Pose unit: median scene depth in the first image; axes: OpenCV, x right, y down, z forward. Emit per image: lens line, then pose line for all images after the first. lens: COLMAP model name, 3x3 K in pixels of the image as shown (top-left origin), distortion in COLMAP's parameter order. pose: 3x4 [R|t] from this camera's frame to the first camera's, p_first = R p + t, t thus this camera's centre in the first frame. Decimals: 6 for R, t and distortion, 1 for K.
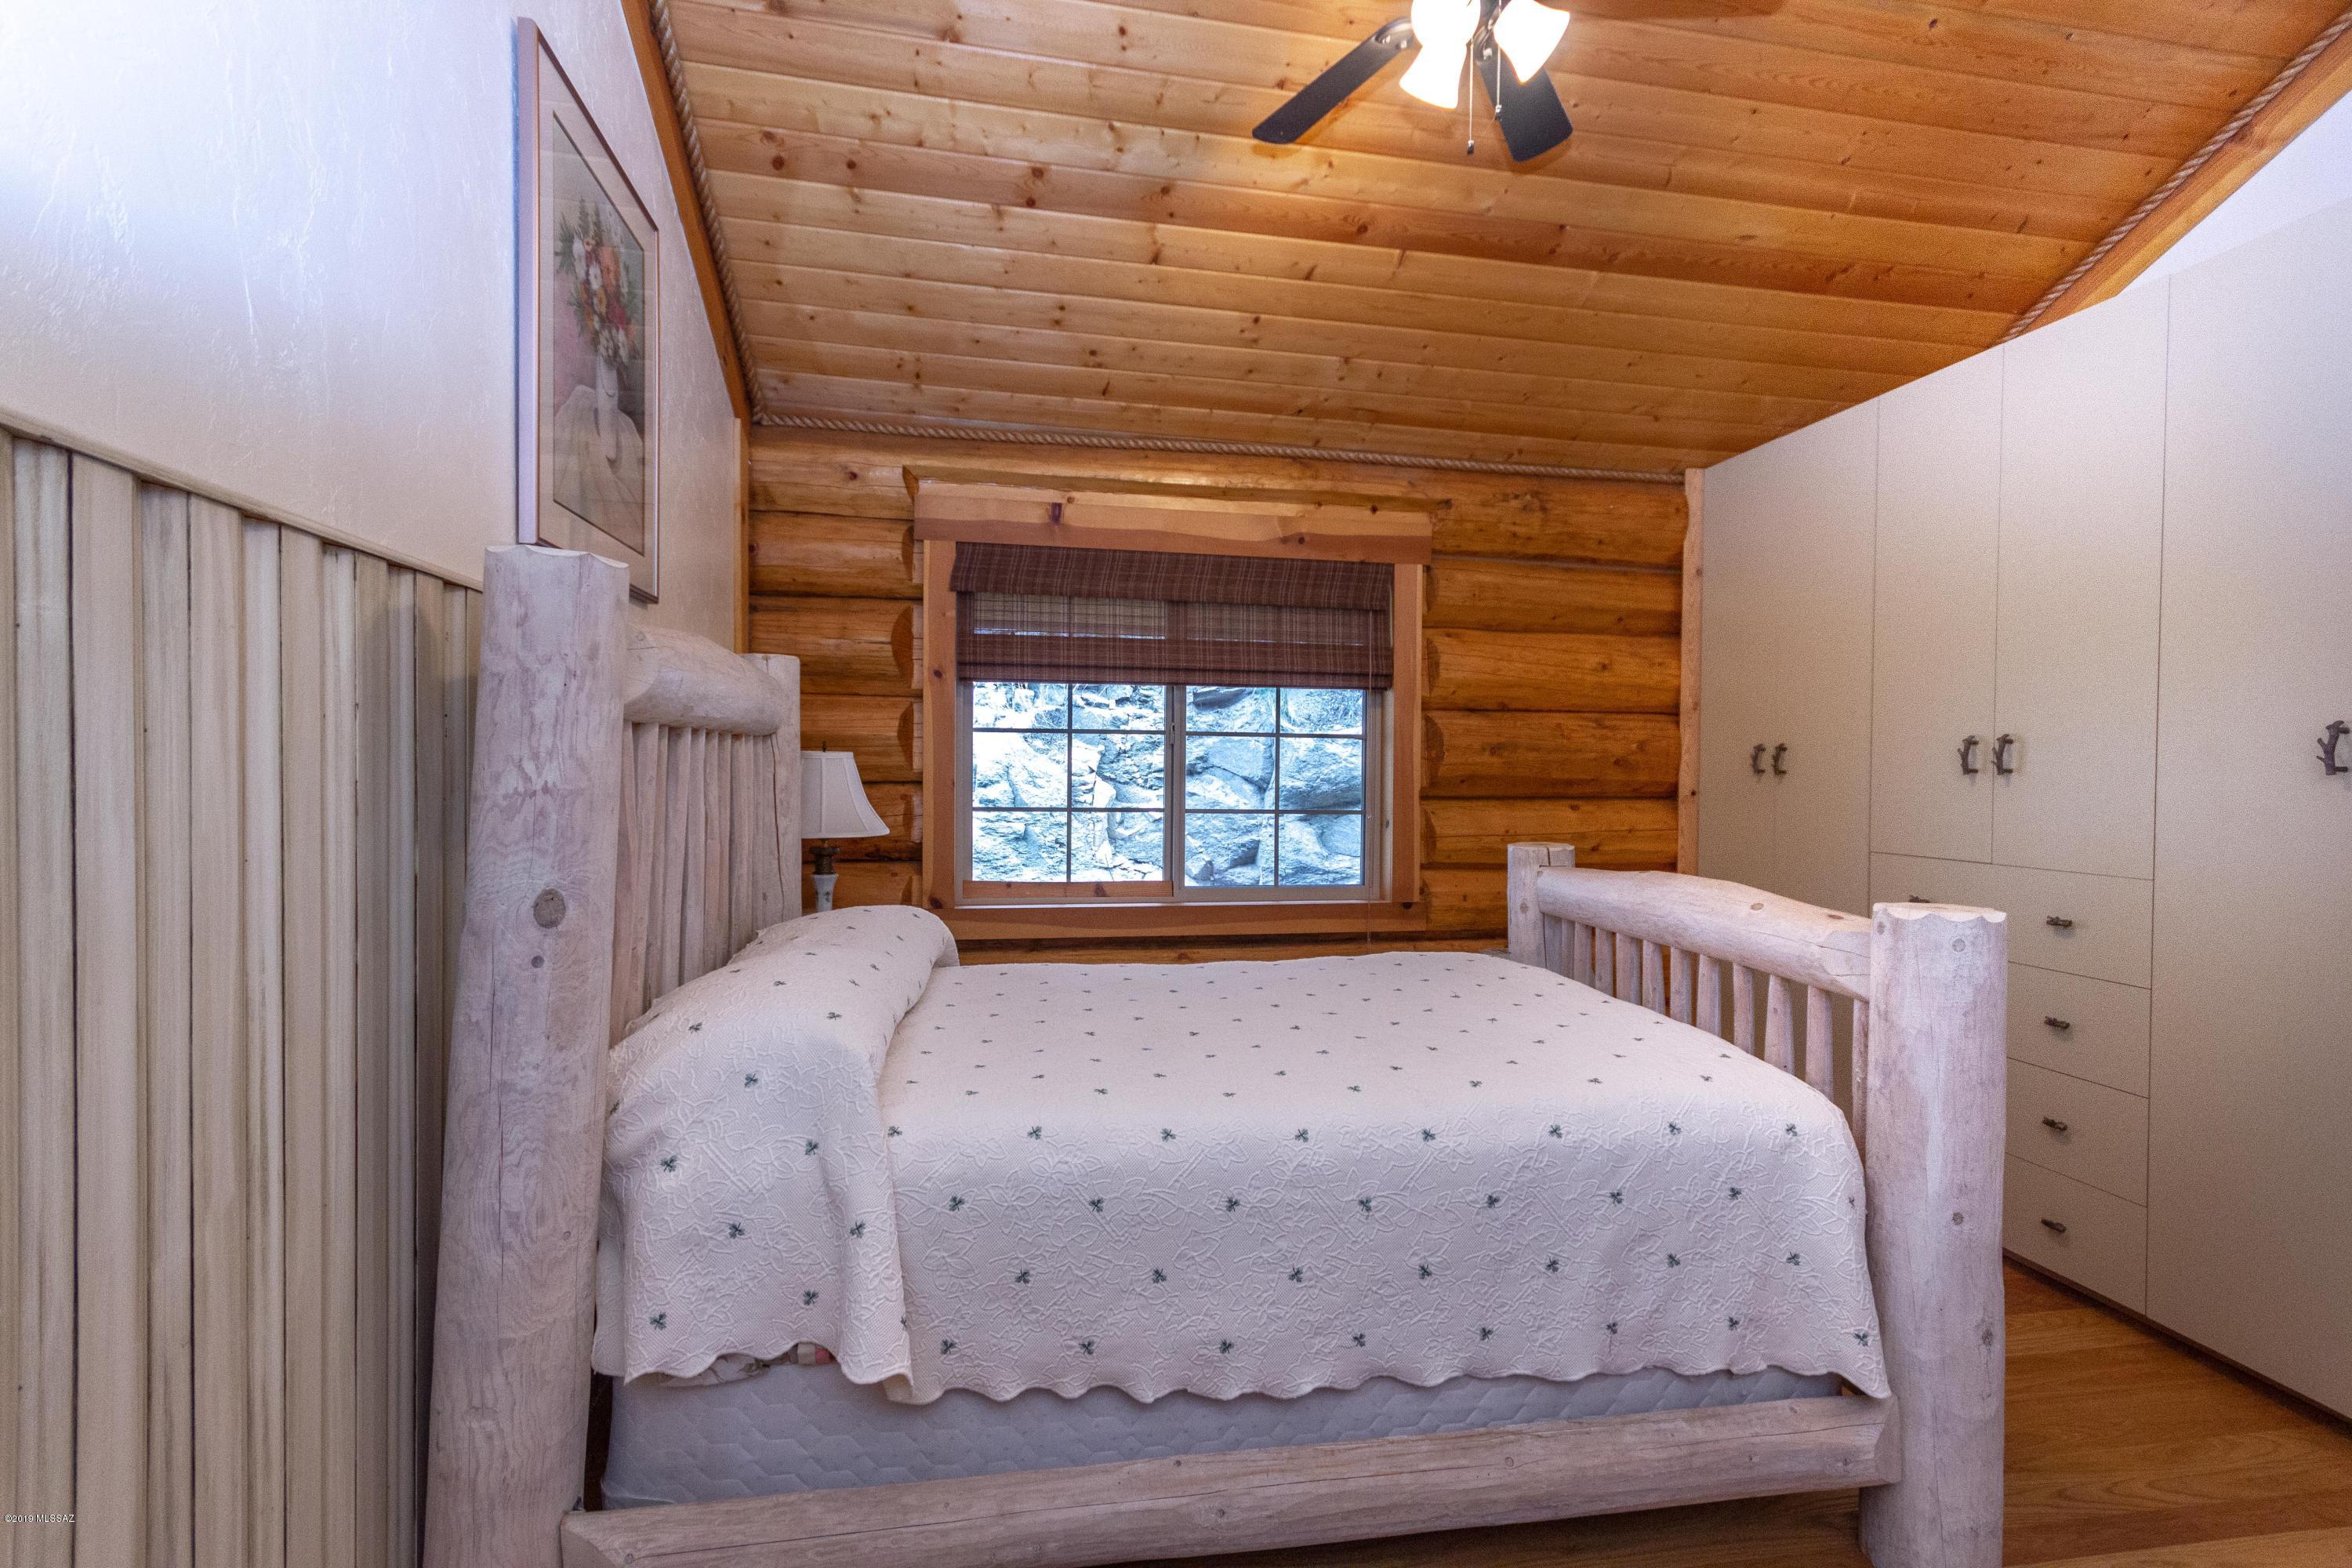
lens RADIAL K [[1090.8, 0, 1184.5], [0, 1090.8, 788.8], [0, 0, 1]] dist [0.008455, 0.001797]
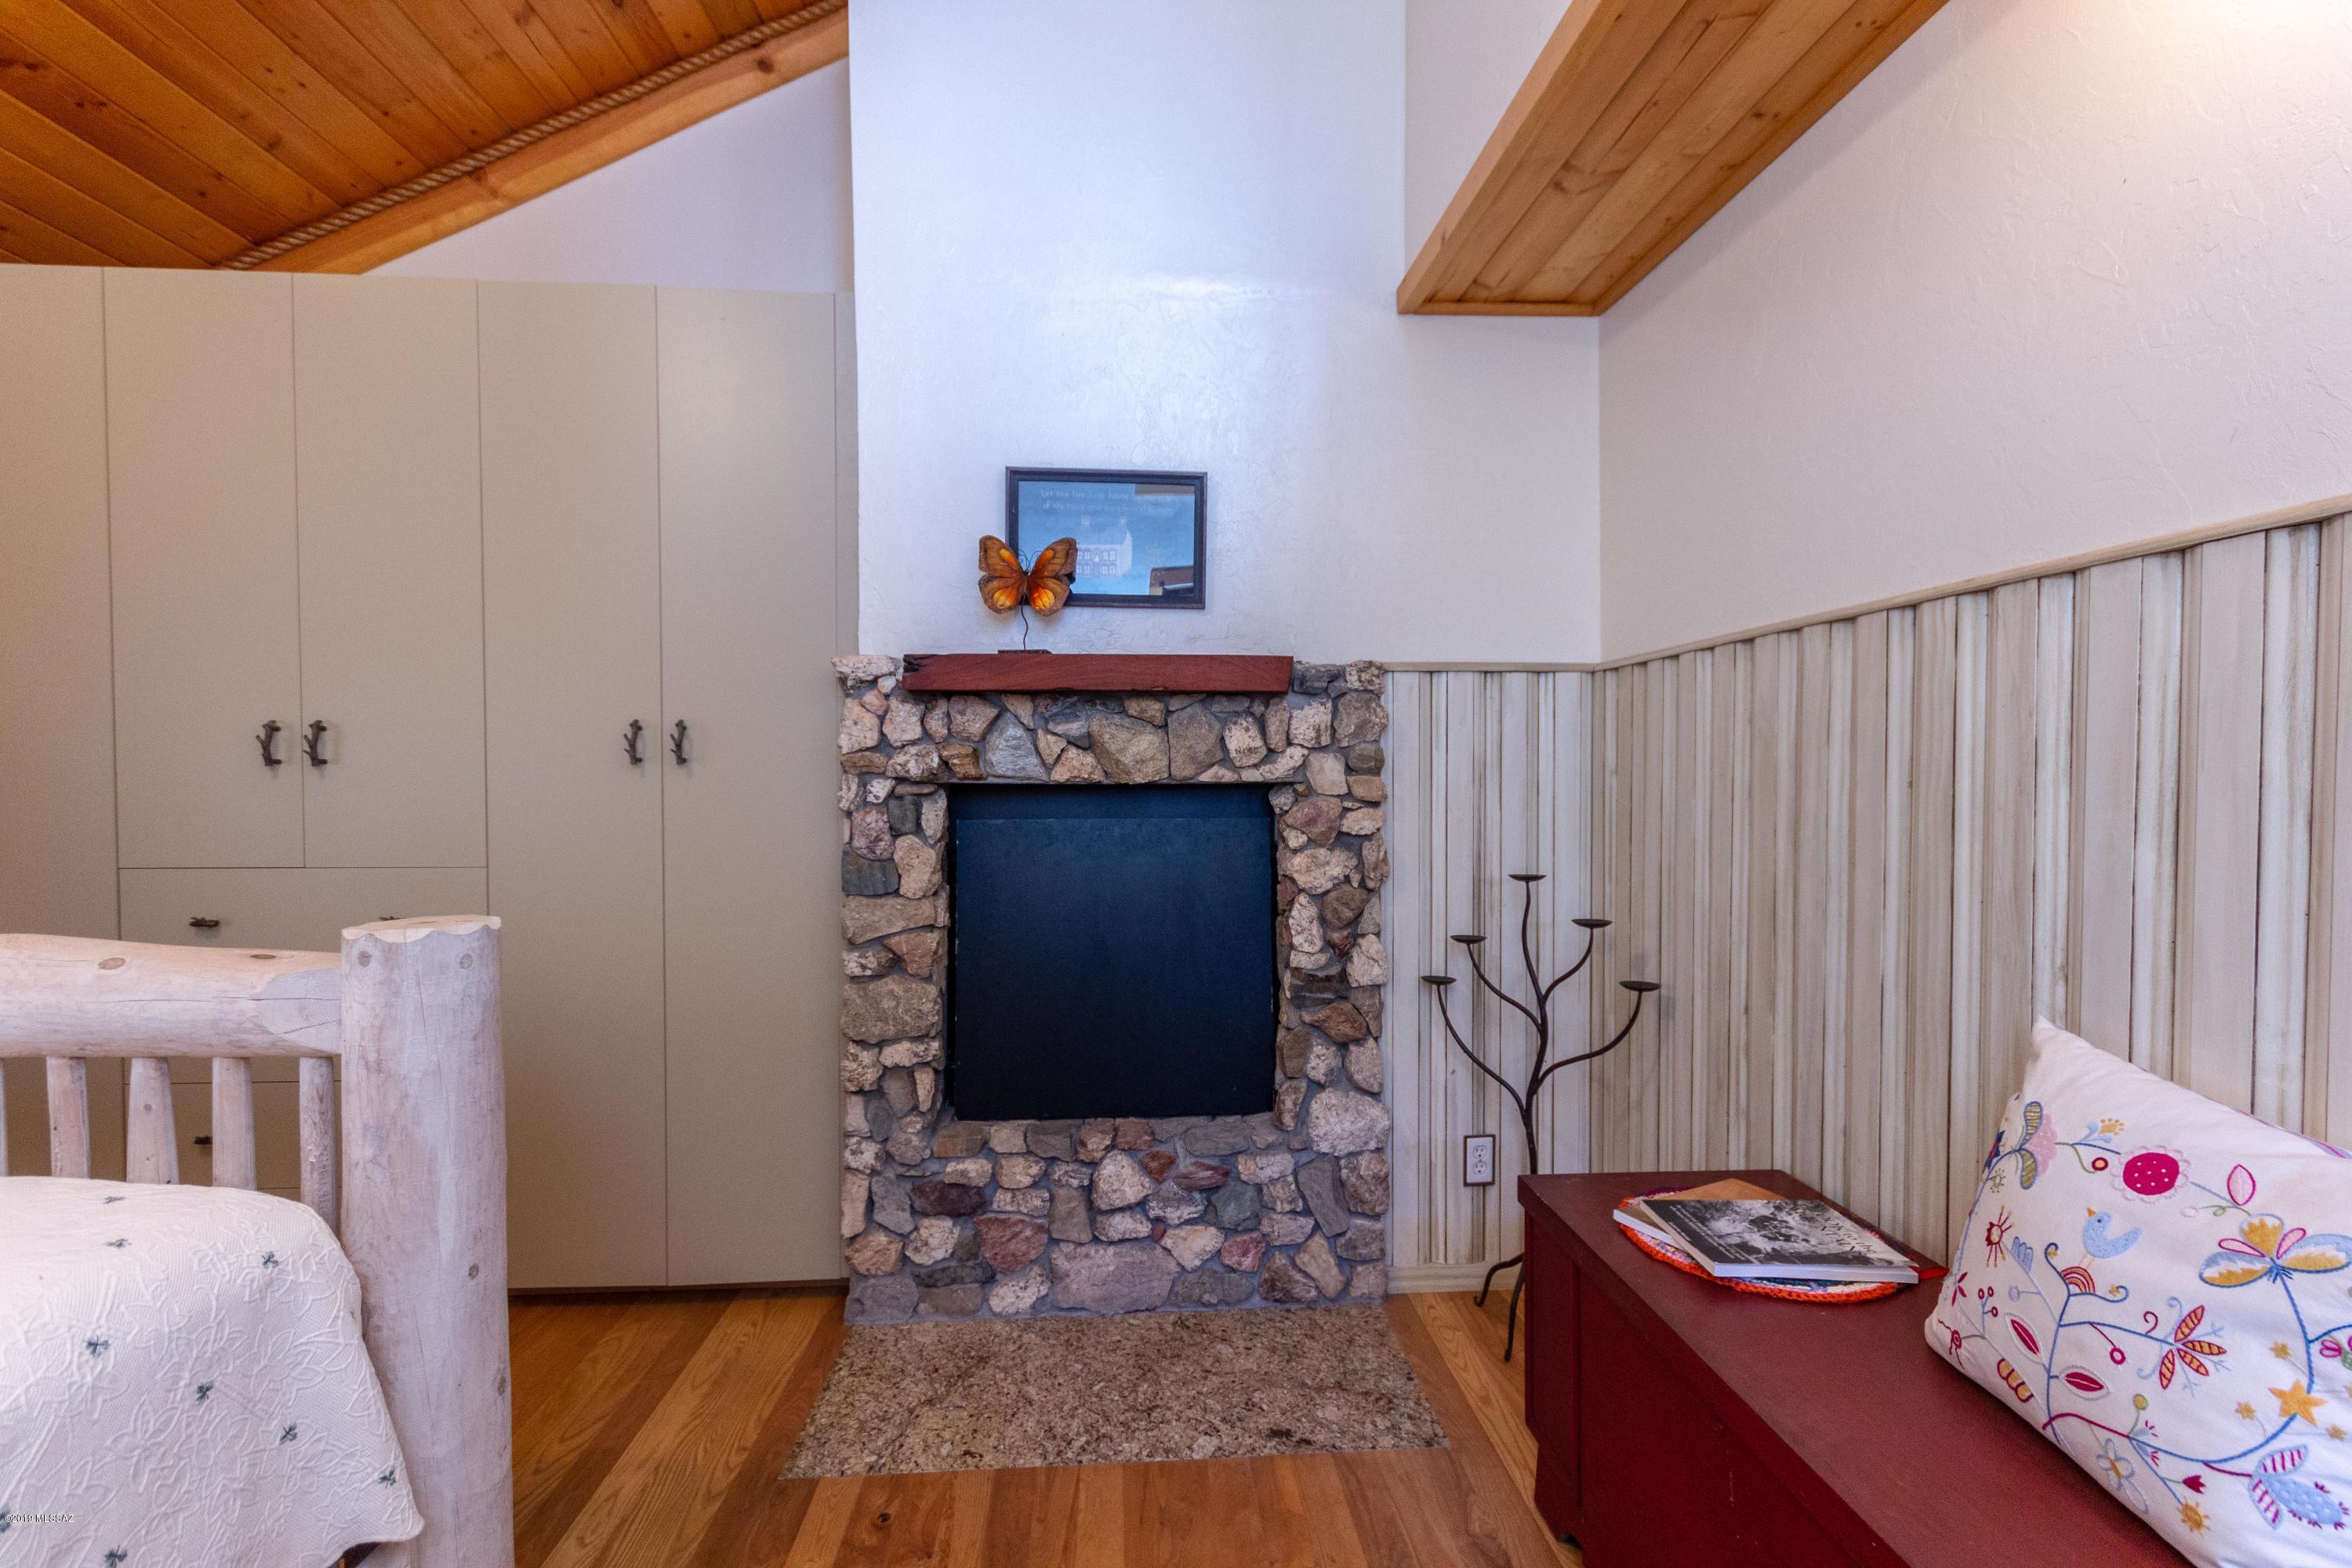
lens RADIAL K [[1085.8, 0, 1194.9], [0, 1085.8, 794.2], [0, 0, 1]] dist [0.010327, 0.000092]
pose [[0.117207, -0.032280, 0.992583, -0.038725], [0.018761, 0.999365, 0.030286, -0.002661], [-0.992930, 0.015072, 0.117738, 0.146857]]
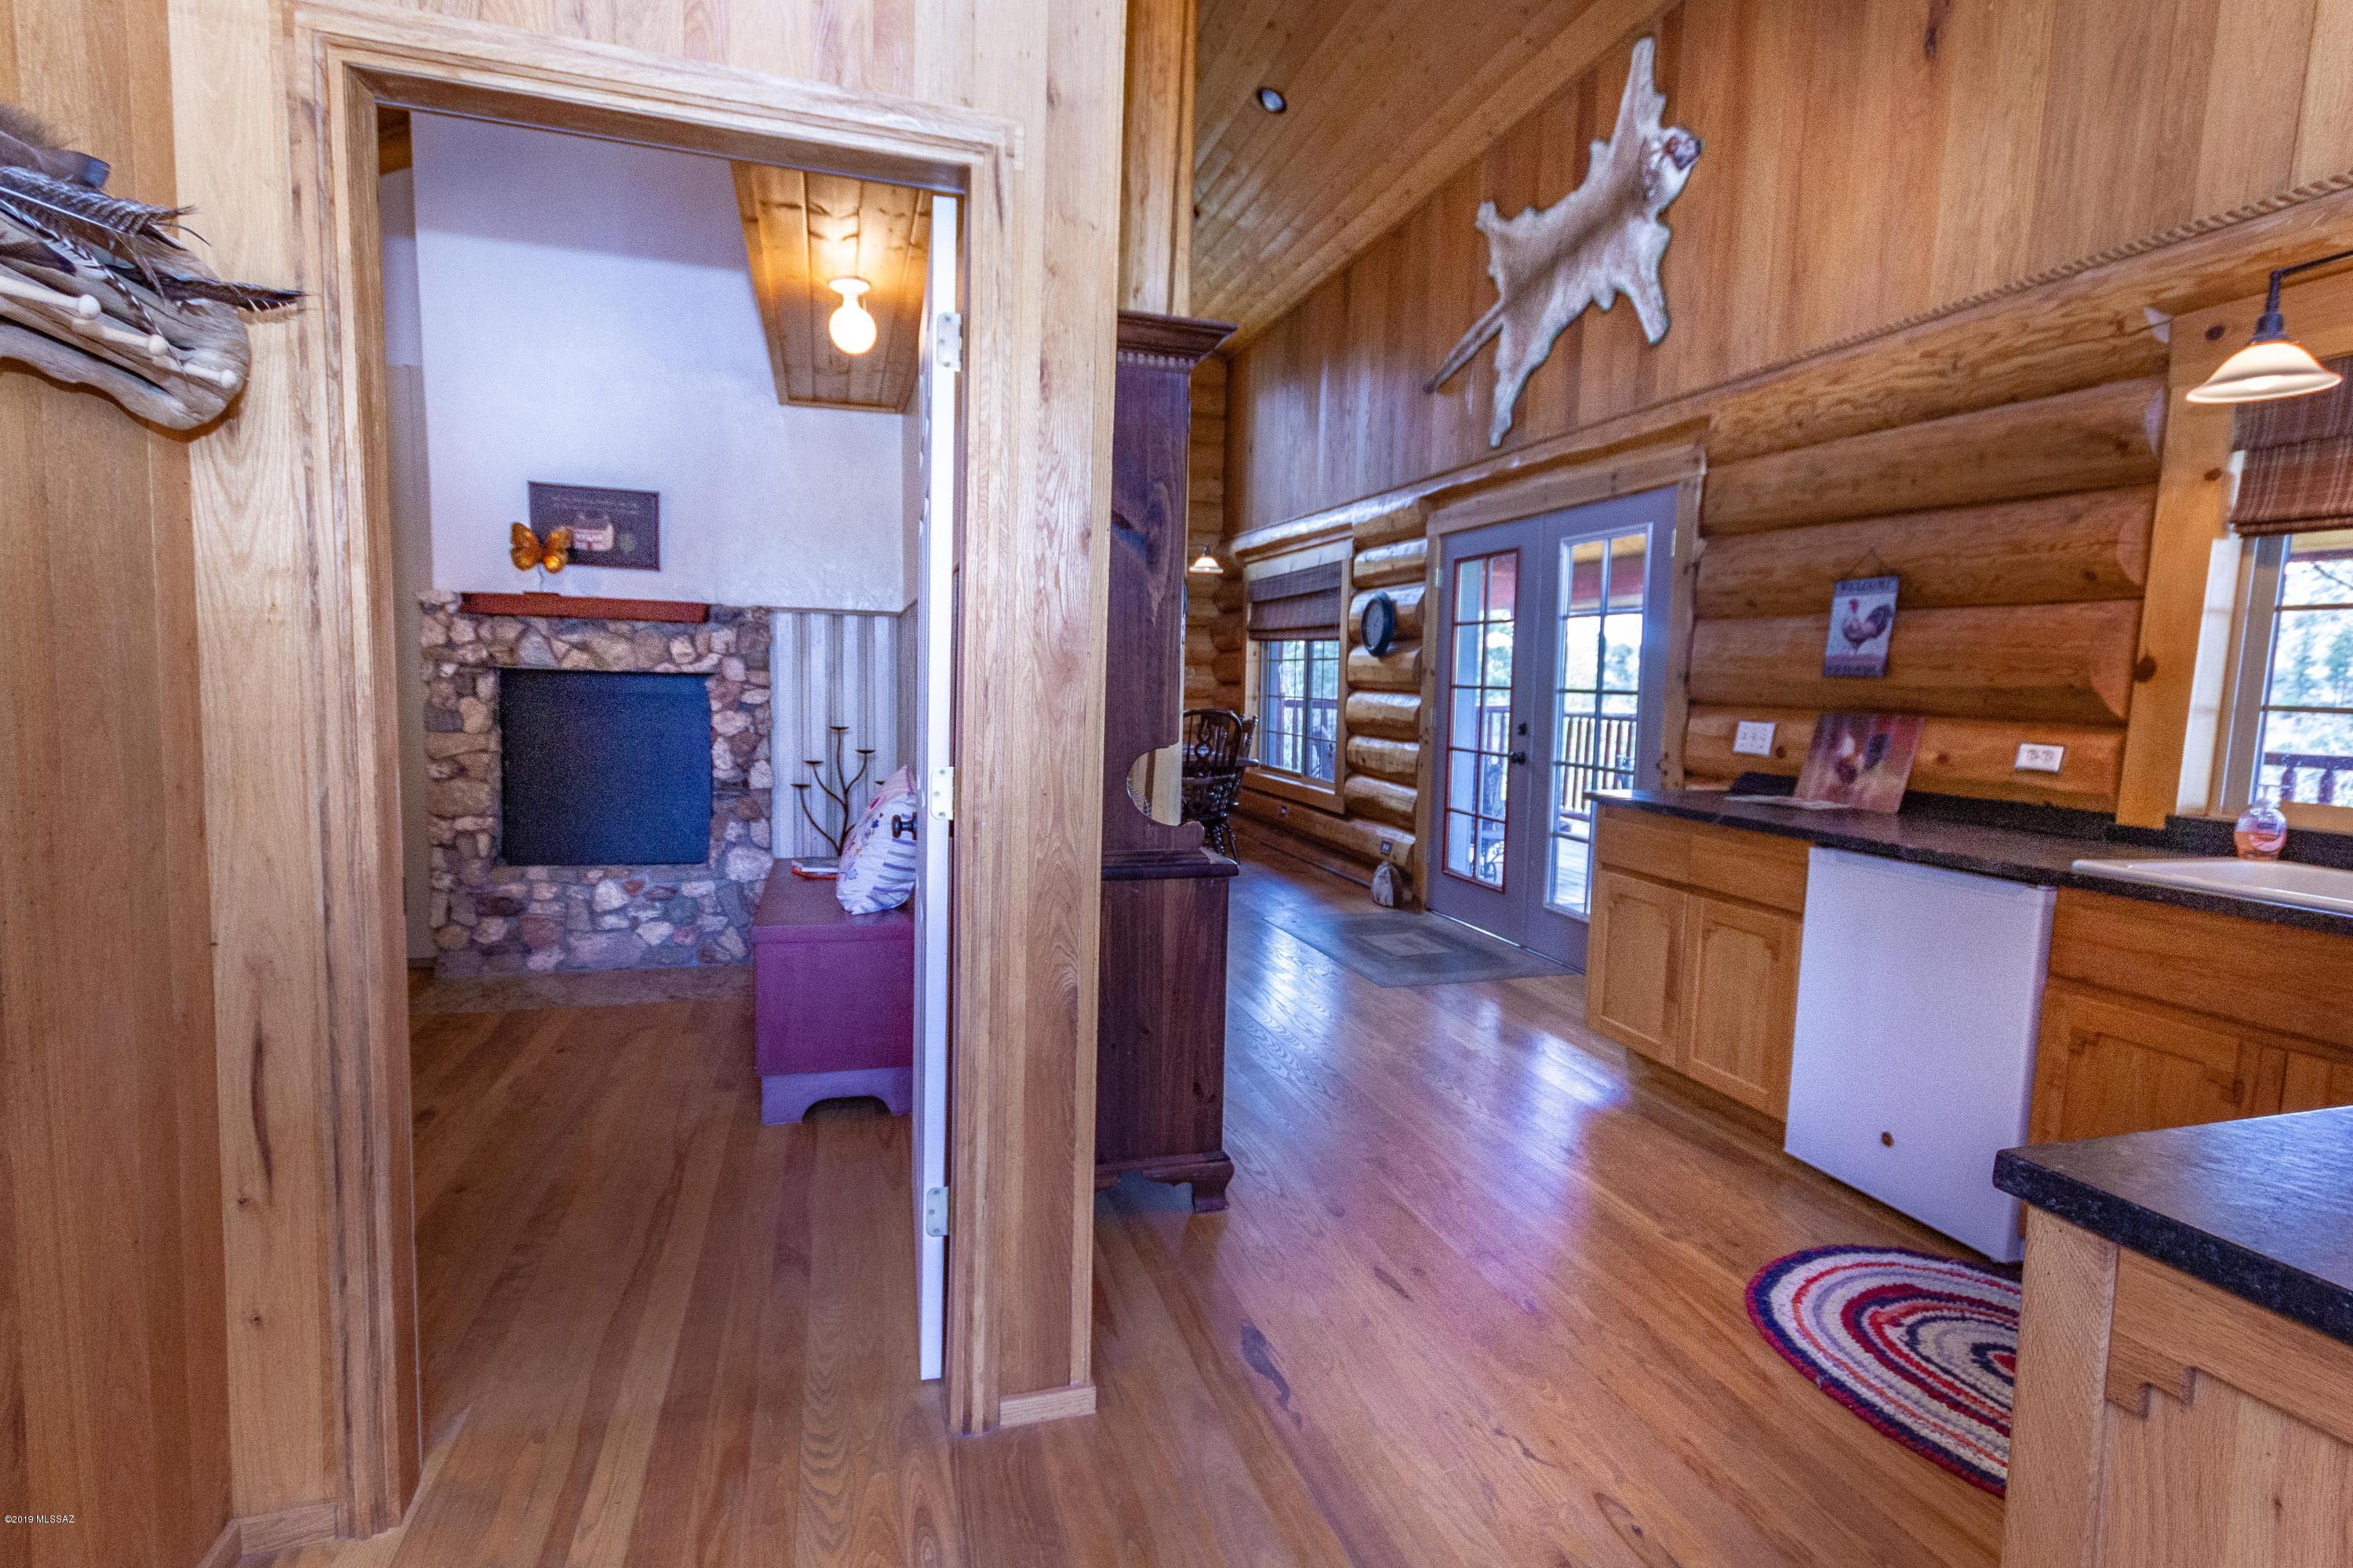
lens RADIAL K [[1136.9, 0, 1200.5], [0, 1136.9, 793.6], [0, 0, 1]] dist [0.003363, 0.000211]
pose [[-0.112311, -0.111205, 0.987431, -0.704897], [-0.014405, 0.993796, 0.110283, -0.002811], [-0.993569, -0.001838, -0.113217, -0.244465]]
